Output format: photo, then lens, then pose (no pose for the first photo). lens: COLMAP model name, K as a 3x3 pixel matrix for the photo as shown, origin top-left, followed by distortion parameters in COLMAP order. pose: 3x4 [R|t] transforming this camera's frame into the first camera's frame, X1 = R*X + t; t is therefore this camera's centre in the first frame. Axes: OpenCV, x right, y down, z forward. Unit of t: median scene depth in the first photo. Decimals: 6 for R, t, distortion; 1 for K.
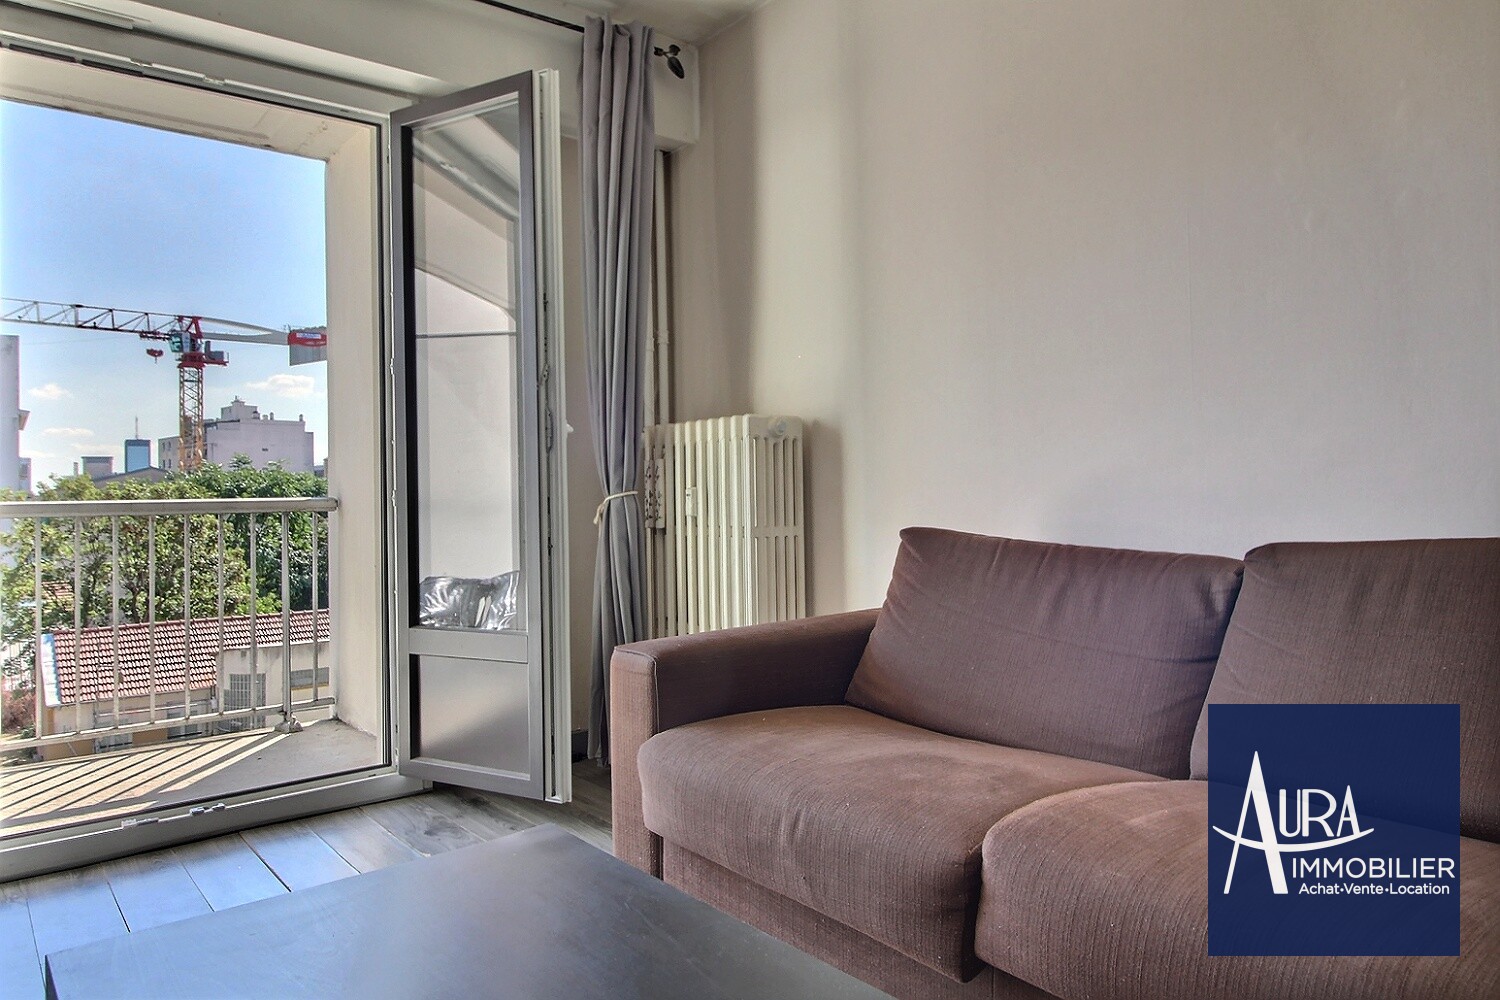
lens RADIAL K [[993.0, 0, 751.6], [0, 993.0, 467.7], [0, 0, 1]] dist [0.001495, -0.000116]
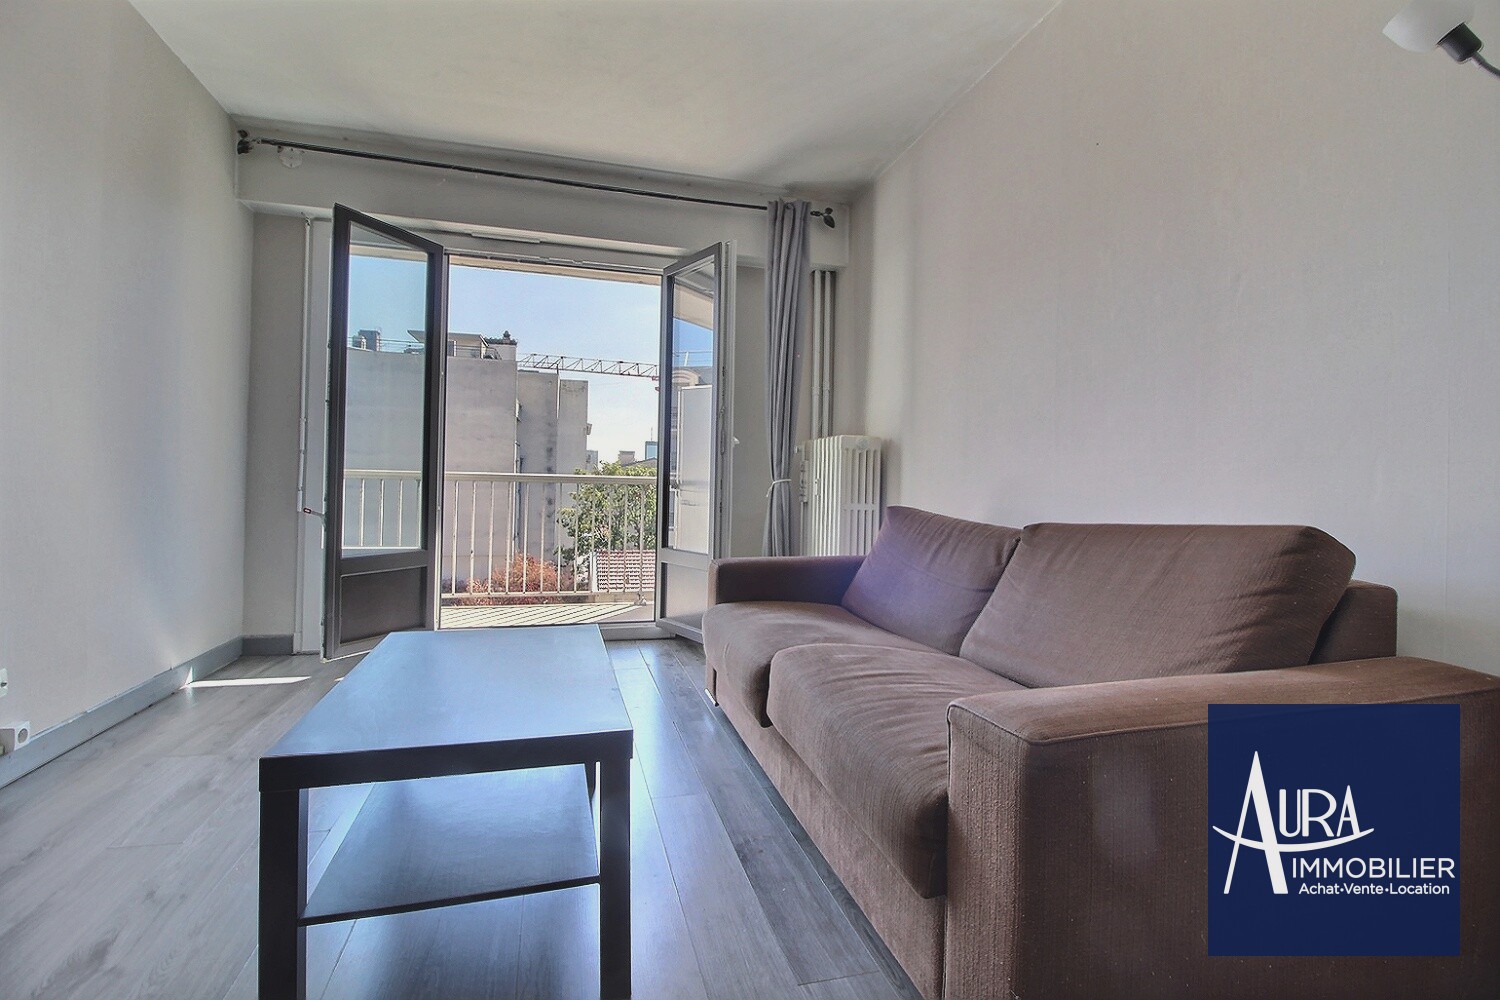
lens RADIAL K [[698.8, 0, 750.1], [0, 698.8, 481.2], [0, 0, 1]] dist [0.000610, -0.013561]
pose [[0.914522, 0.038606, -0.402690, 0.304325], [-0.029610, 0.999154, 0.028545, -0.005285], [0.403451, -0.014181, 0.914891, -0.118007]]
